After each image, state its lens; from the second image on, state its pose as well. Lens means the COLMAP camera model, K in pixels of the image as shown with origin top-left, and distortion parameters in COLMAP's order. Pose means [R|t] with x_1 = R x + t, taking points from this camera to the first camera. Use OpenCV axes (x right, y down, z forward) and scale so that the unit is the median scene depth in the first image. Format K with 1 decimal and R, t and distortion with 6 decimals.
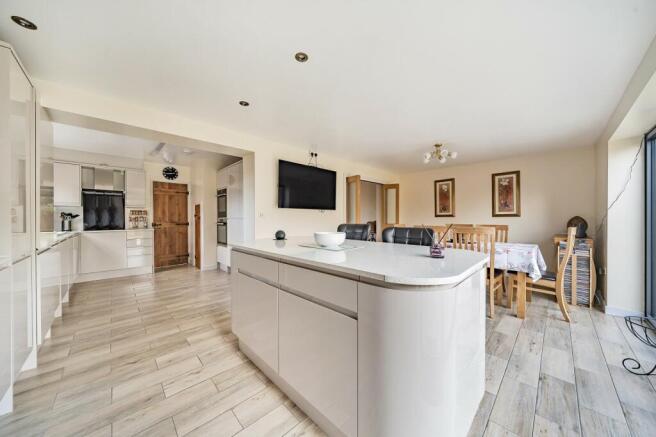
lens RADIAL K [[223.7, 0, 327.1], [0, 223.7, 218.2], [0, 0, 1]] dist [-0.000649, -0.000043]
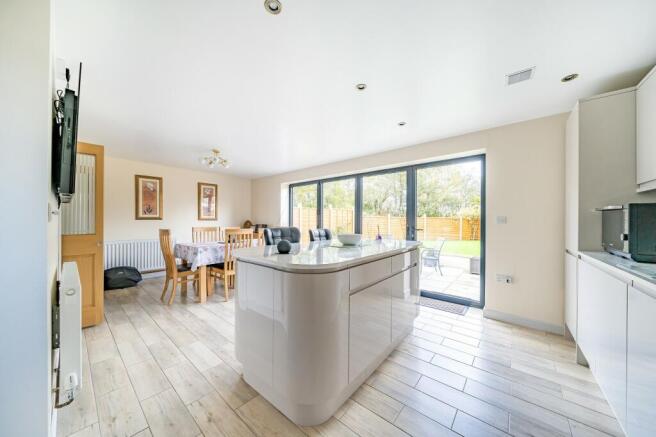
lens RADIAL K [[223.7, 0, 327.5], [0, 223.7, 221.9], [0, 0, 1]] dist [-0.000649, -0.000043]
pose [[-0.109286, -0.001714, 0.994009, -1.325353], [-0.005143, 0.999986, 0.001159, -0.007301], [-0.993997, -0.004985, -0.109294, 1.364414]]
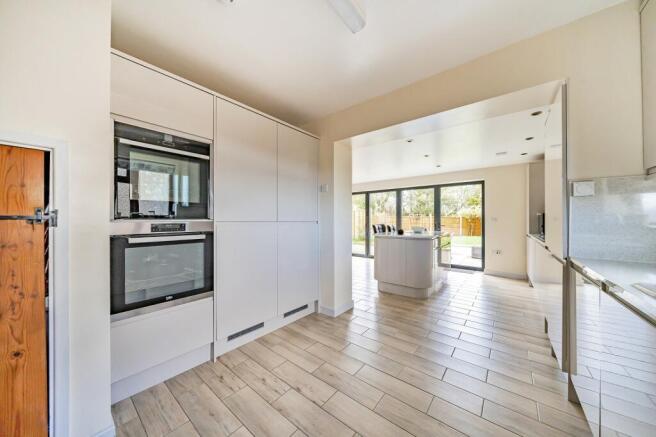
lens RADIAL K [[223.7, 0, 324.5], [0, 223.7, 220.0], [0, 0, 1]] dist [-0.000649, -0.000043]
pose [[-0.100445, 0.006765, 0.994920, -1.960926], [-0.000480, 0.999976, -0.006848, 0.003202], [-0.994943, -0.001165, -0.100439, 1.919091]]
